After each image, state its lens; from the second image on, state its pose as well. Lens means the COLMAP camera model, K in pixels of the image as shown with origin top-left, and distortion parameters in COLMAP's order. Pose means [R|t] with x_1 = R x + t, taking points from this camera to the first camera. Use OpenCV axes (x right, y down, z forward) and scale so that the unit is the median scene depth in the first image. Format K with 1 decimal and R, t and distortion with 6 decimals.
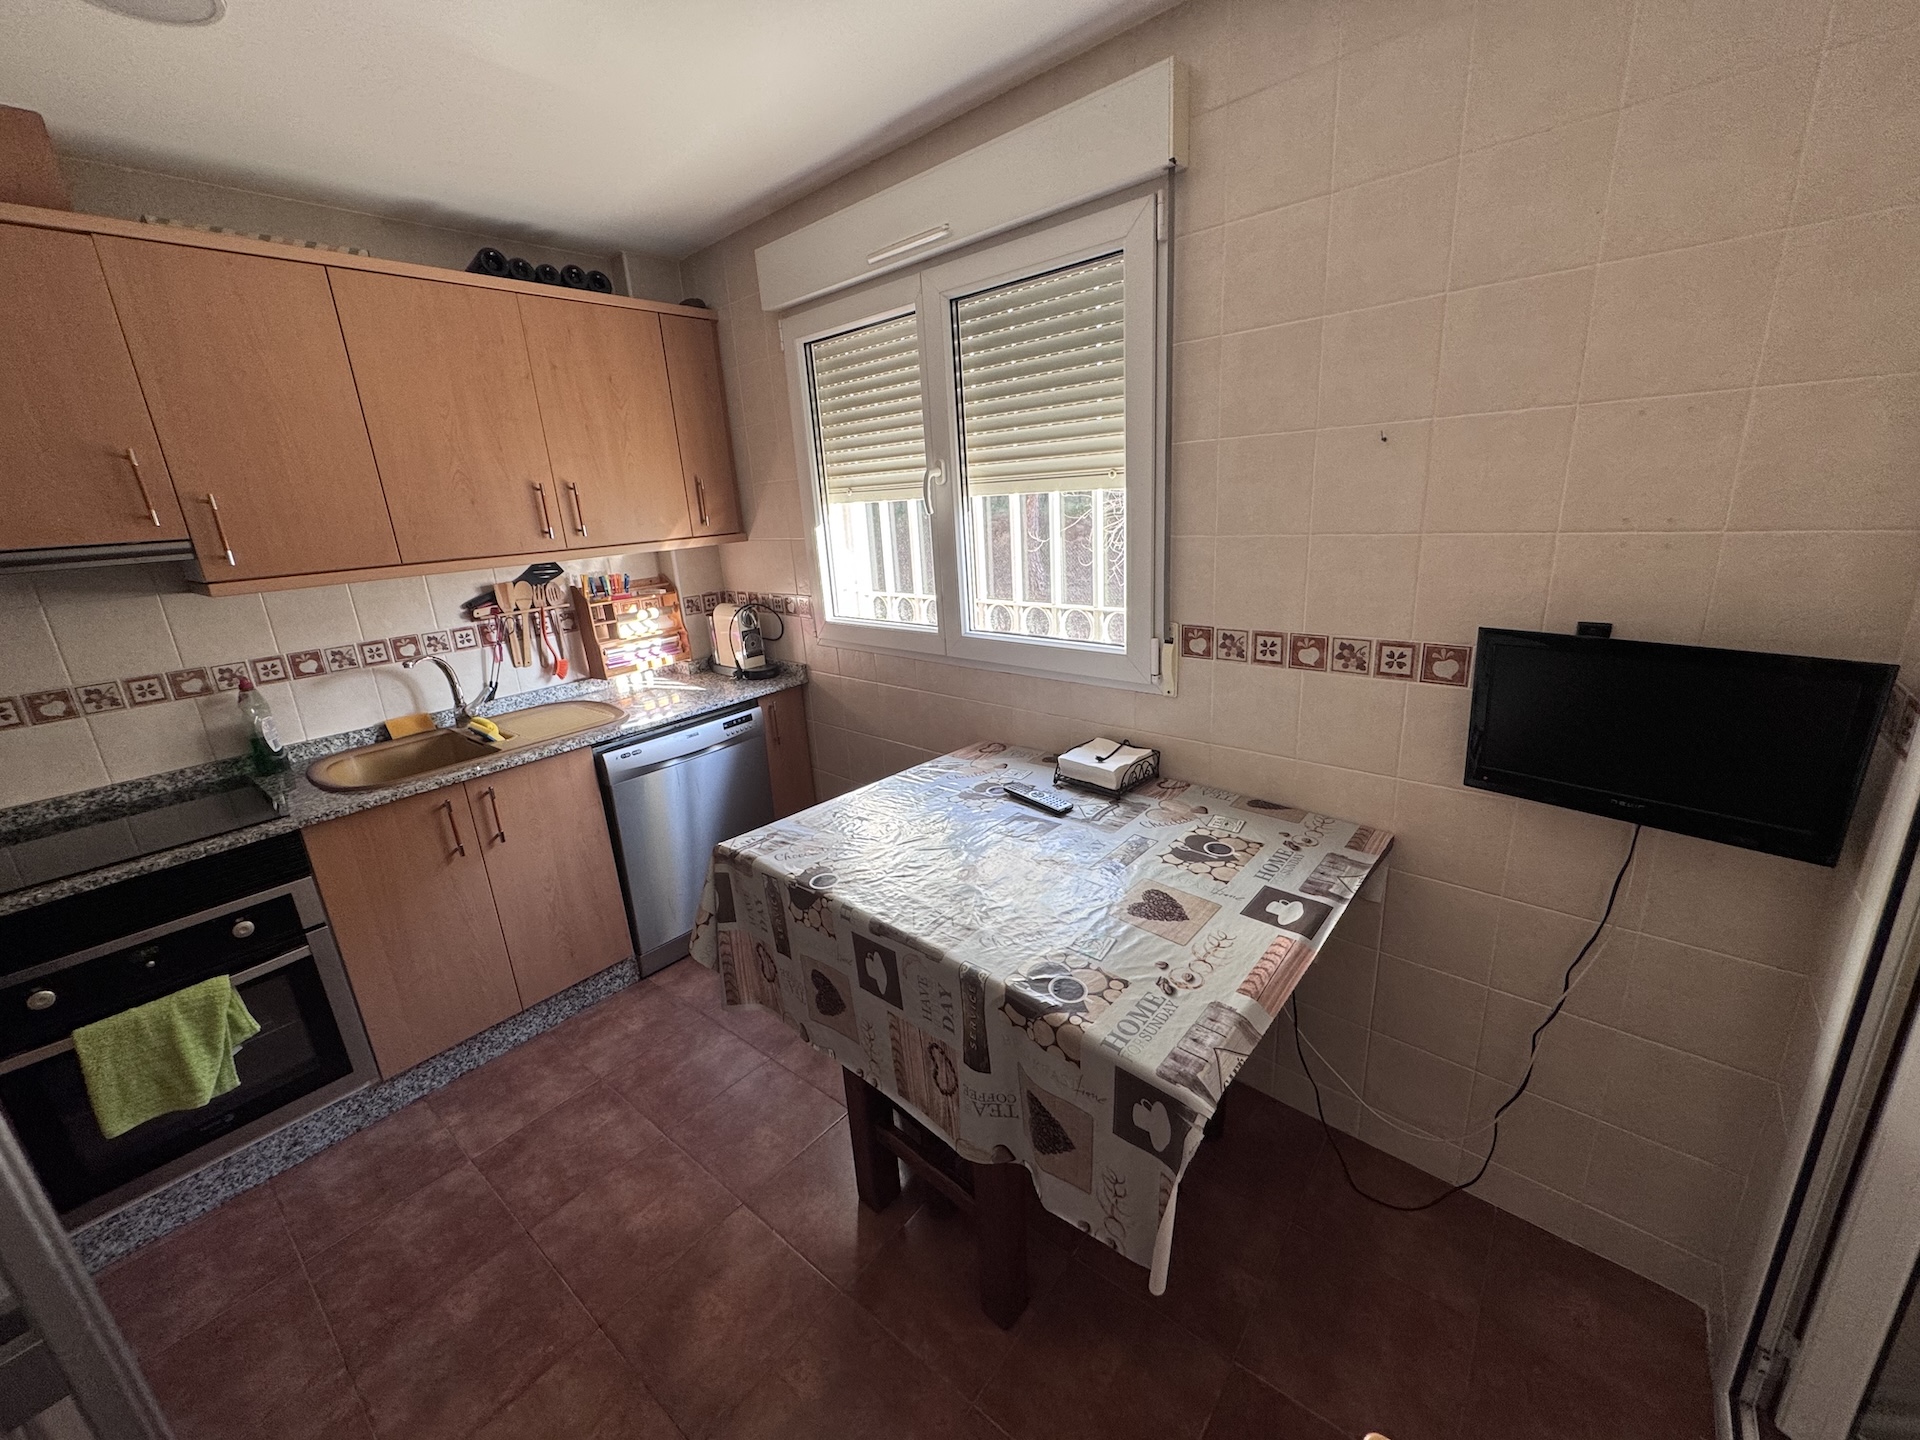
lens RADIAL K [[765.8, 0, 958.8], [0, 765.8, 713.6], [0, 0, 1]] dist [-0.003691, -0.000188]
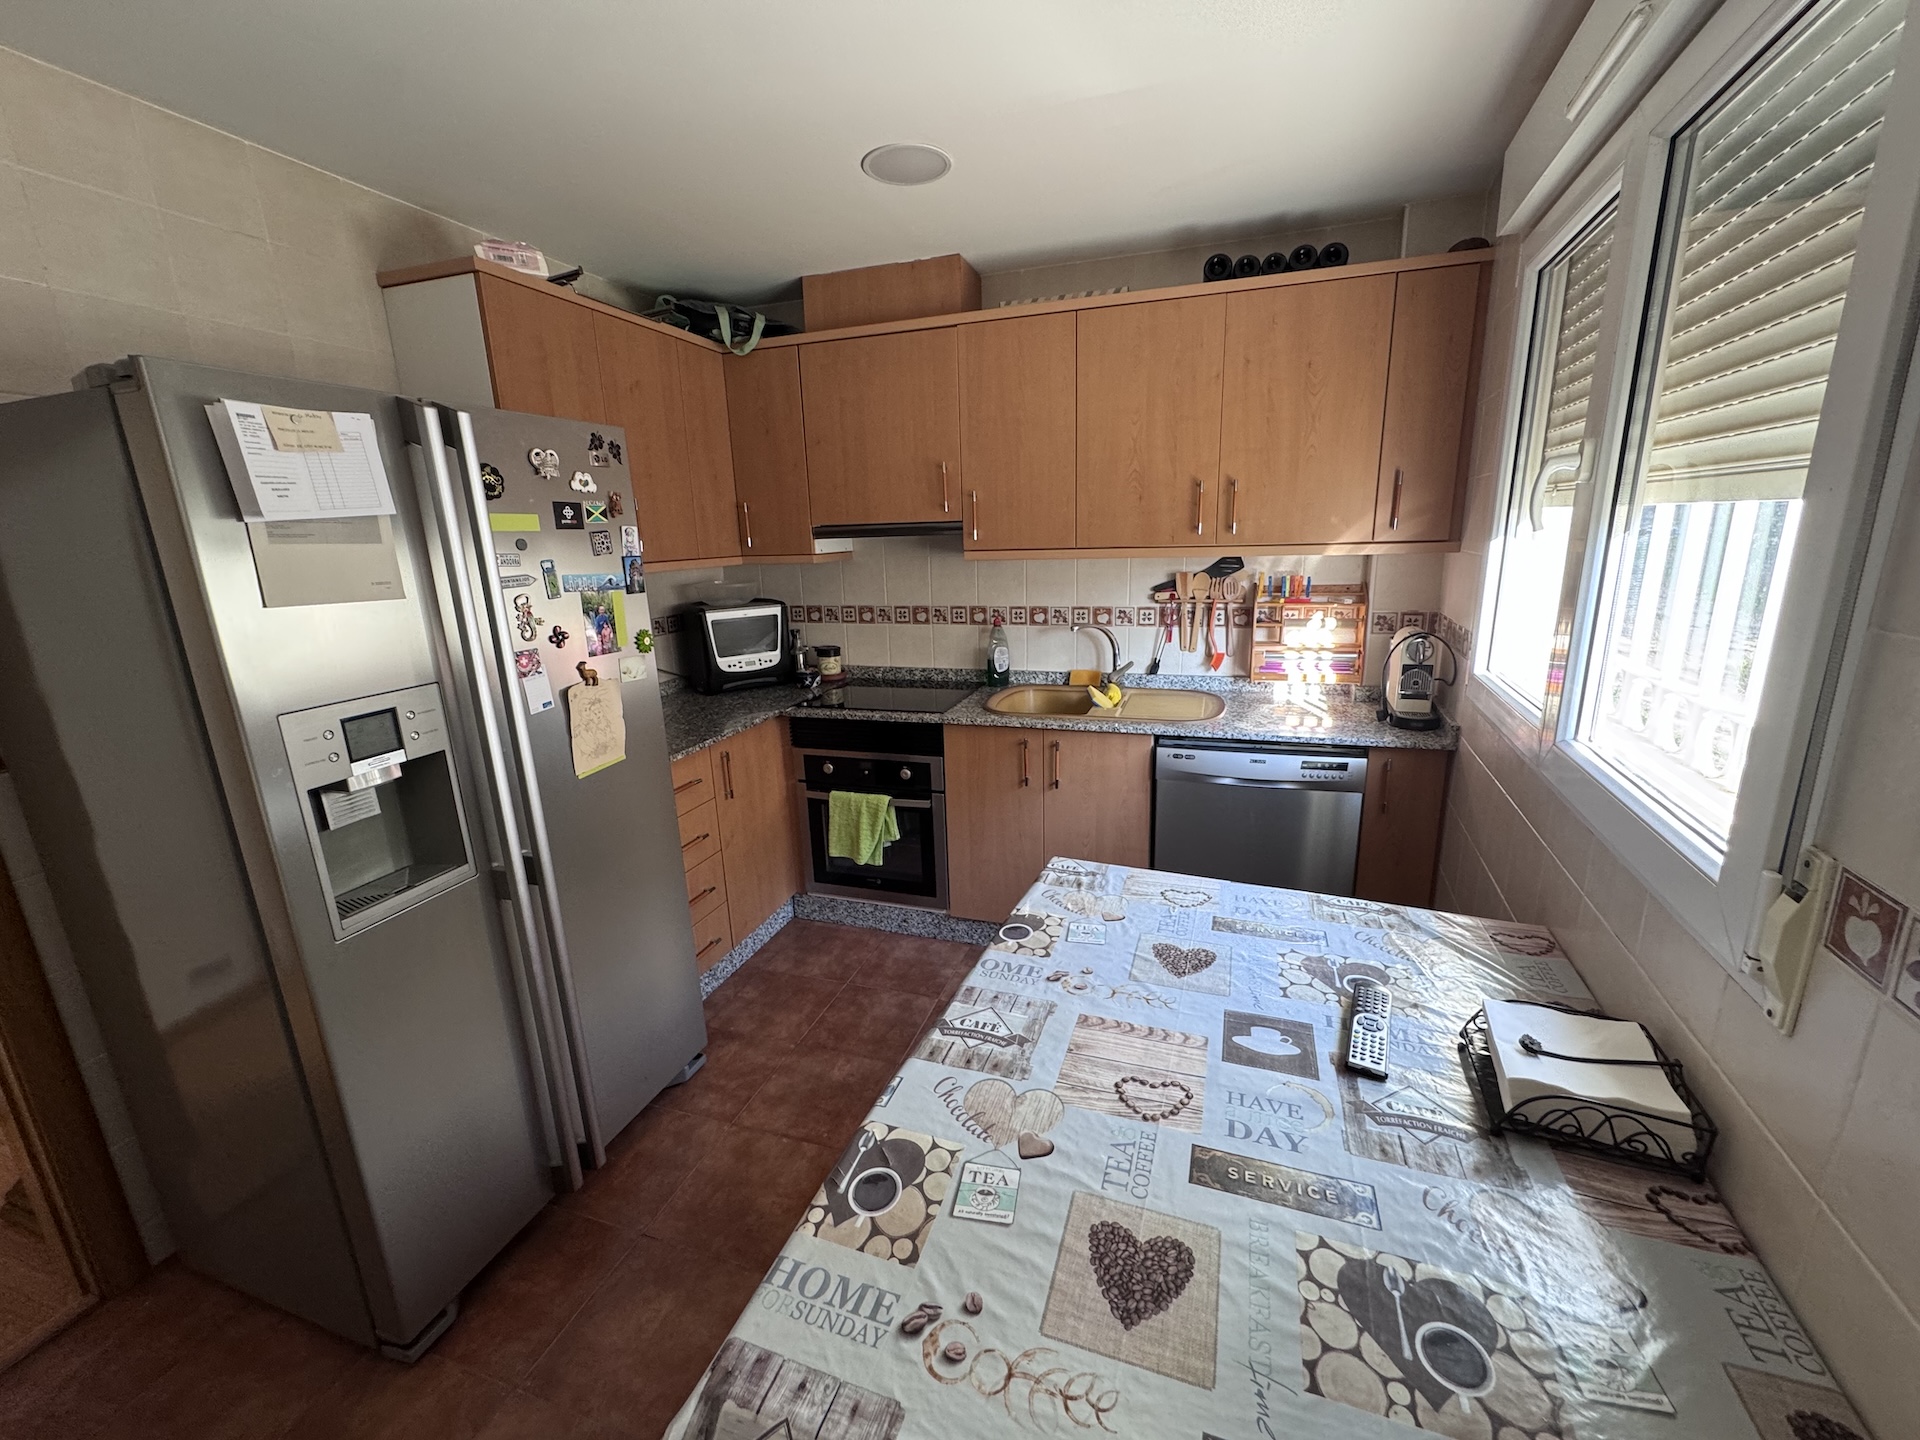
lens RADIAL K [[765.8, 0, 967.4], [0, 765.8, 713.8], [0, 0, 1]] dist [-0.003691, -0.000188]
pose [[0.356453, 0.269078, -0.894728, 0.381813], [-0.252118, 0.949809, 0.185201, -0.125701], [0.899654, 0.159562, 0.406401, 0.382853]]
